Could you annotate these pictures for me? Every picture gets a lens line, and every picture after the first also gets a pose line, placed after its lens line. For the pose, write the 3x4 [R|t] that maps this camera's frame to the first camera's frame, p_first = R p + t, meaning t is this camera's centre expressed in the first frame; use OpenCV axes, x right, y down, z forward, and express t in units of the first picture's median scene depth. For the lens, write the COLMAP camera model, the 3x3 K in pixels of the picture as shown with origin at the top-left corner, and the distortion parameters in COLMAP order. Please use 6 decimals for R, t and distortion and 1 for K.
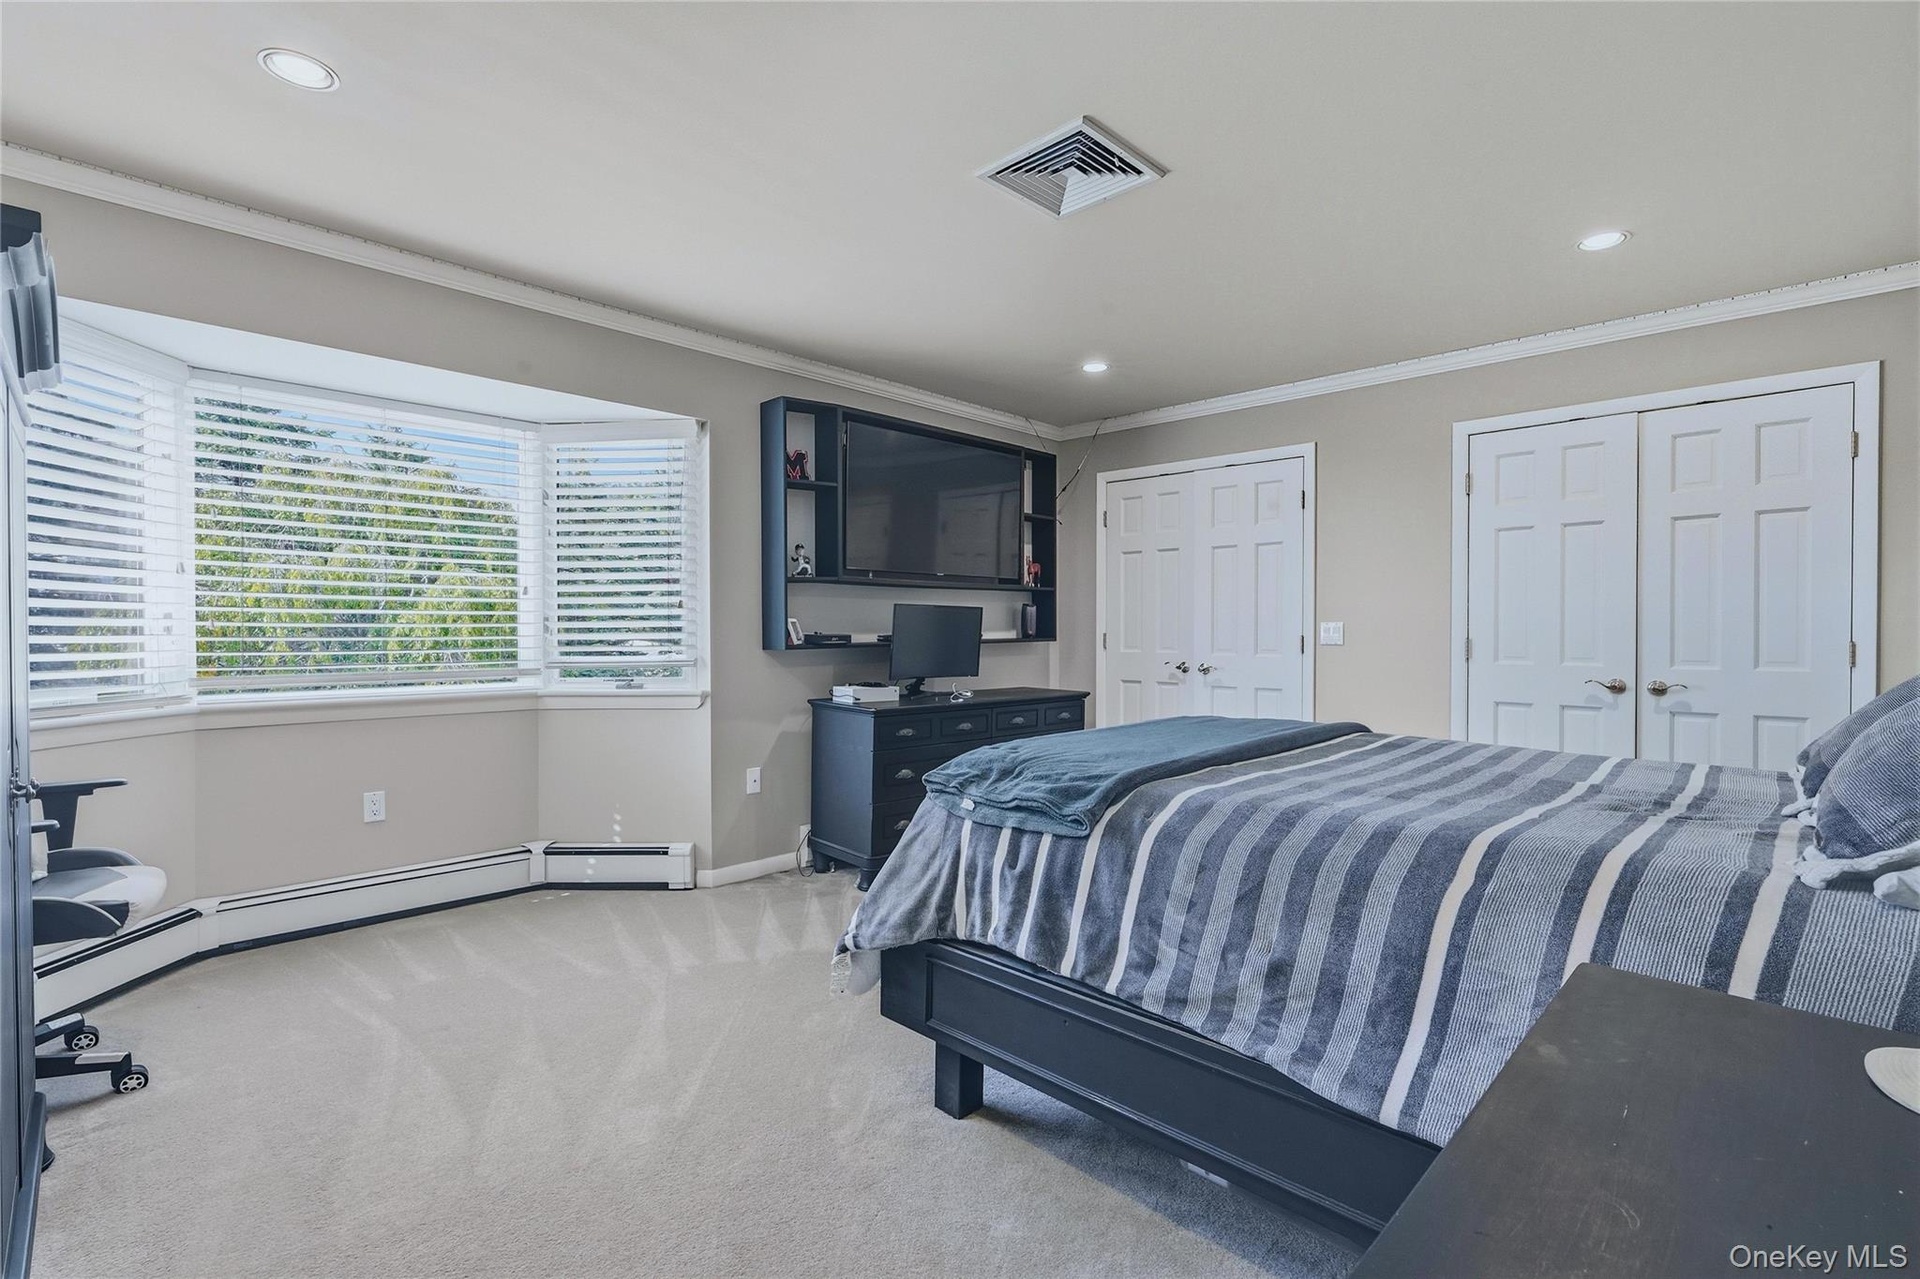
lens RADIAL K [[869.5, 0, 953.6], [0, 869.5, 641.9], [0, 0, 1]] dist [-0.004076, 0.000187]
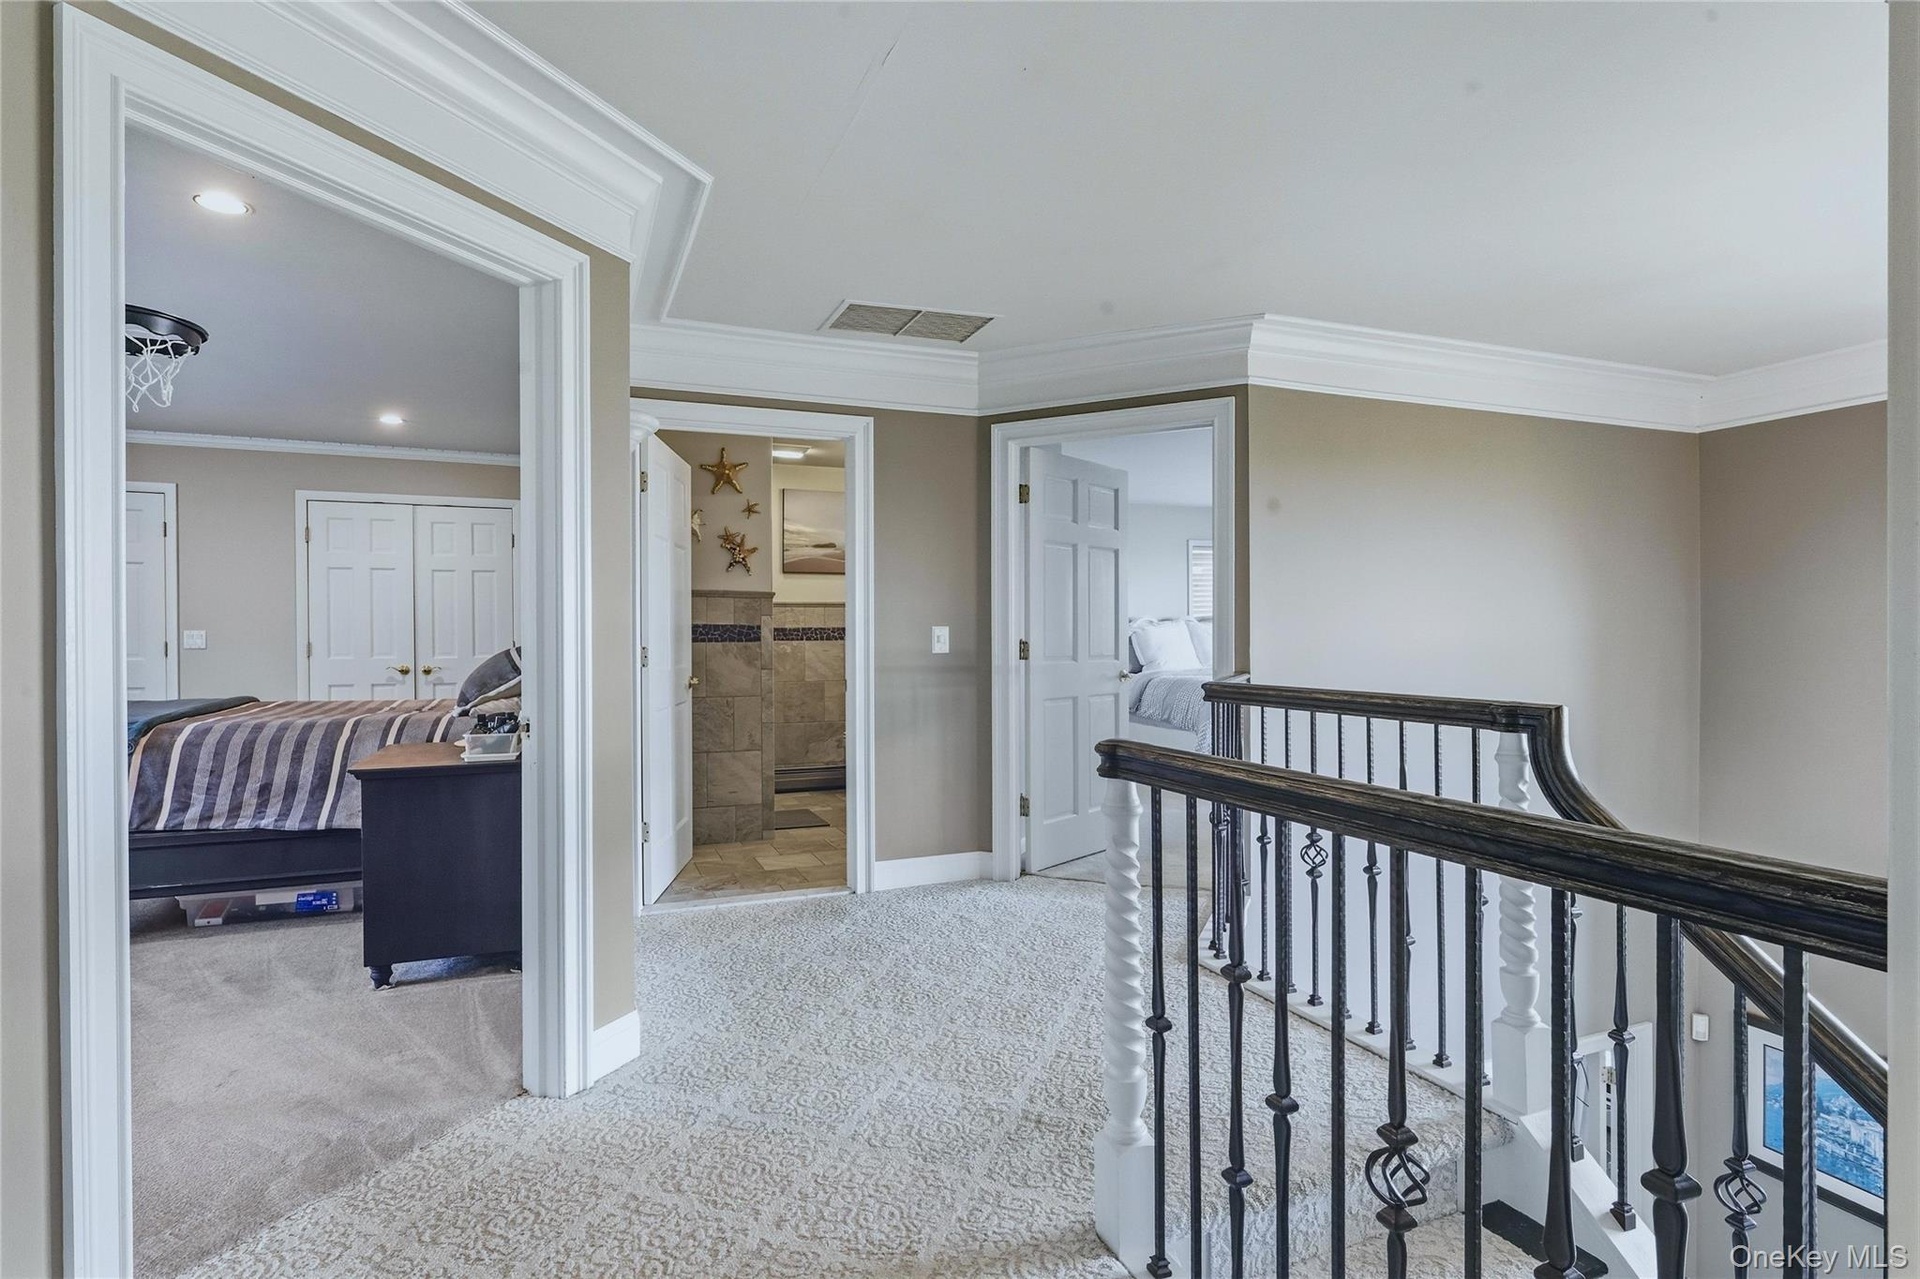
lens RADIAL K [[956.0, 0, 953.6], [0, 956.0, 639.2], [0, 0, 1]] dist [-0.005937, -0.000375]
pose [[0.391409, -0.009107, 0.920172, -1.126244], [0.016315, 0.999863, 0.002956, 0.008837], [-0.920072, 0.013856, 0.391504, -1.527434]]
